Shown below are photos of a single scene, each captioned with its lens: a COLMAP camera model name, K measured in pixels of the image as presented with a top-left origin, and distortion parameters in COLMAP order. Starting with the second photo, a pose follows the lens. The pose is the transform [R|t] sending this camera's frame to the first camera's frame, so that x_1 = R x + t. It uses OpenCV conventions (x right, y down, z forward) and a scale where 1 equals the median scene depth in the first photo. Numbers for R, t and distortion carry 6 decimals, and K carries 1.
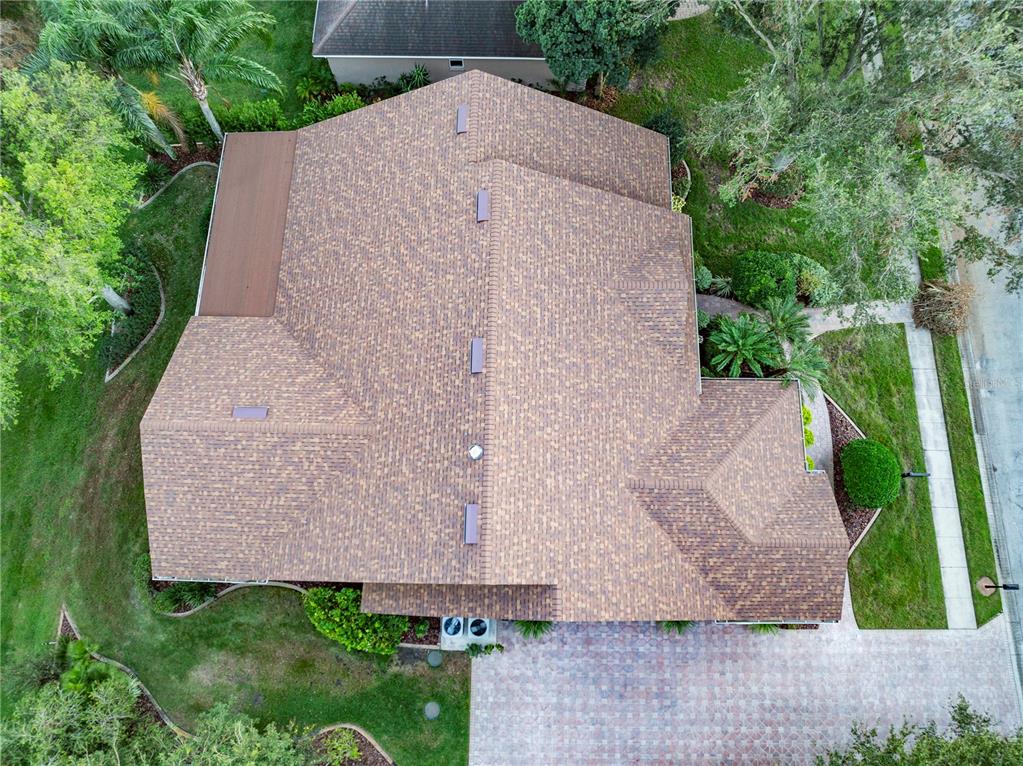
lens RADIAL K [[696.7, 0, 515.3], [0, 696.7, 417.3], [0, 0, 1]] dist [-0.019625, 0.005574]
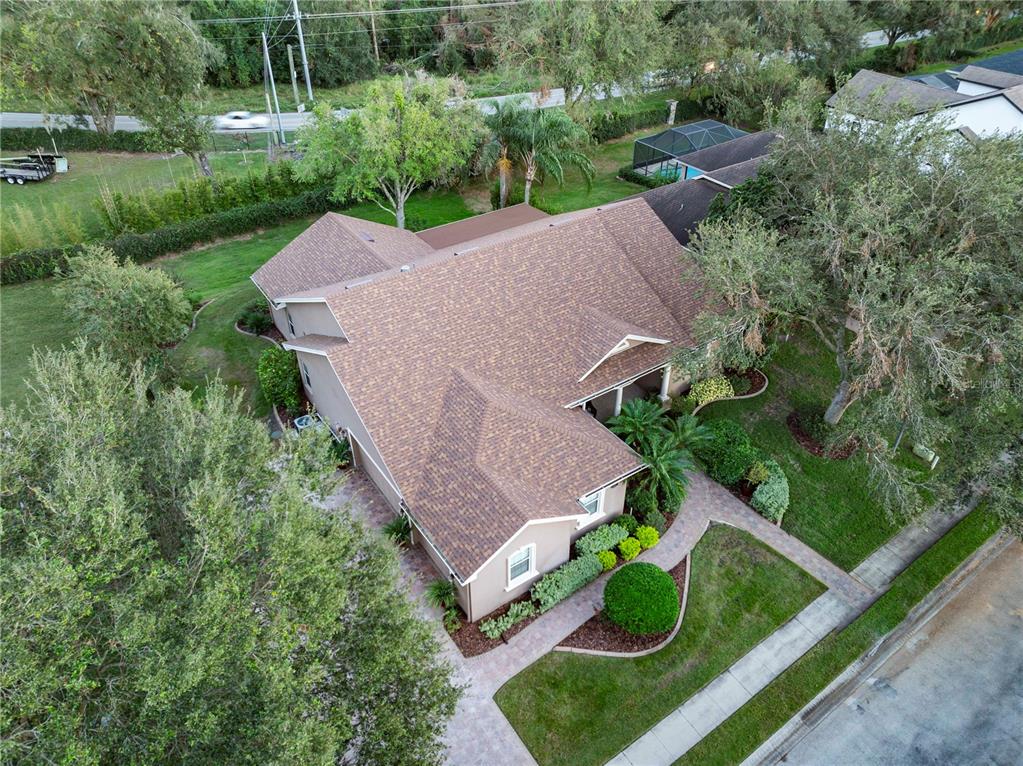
lens RADIAL K [[696.7, 0, 474.1], [0, 696.7, 403.1], [0, 0, 1]] dist [-0.019625, 0.005574]
pose [[0.548665, 0.519772, -0.654832, 0.939435], [-0.805447, 0.538577, -0.247367, 0.375680], [0.224103, 0.663154, 0.714147, 0.174722]]
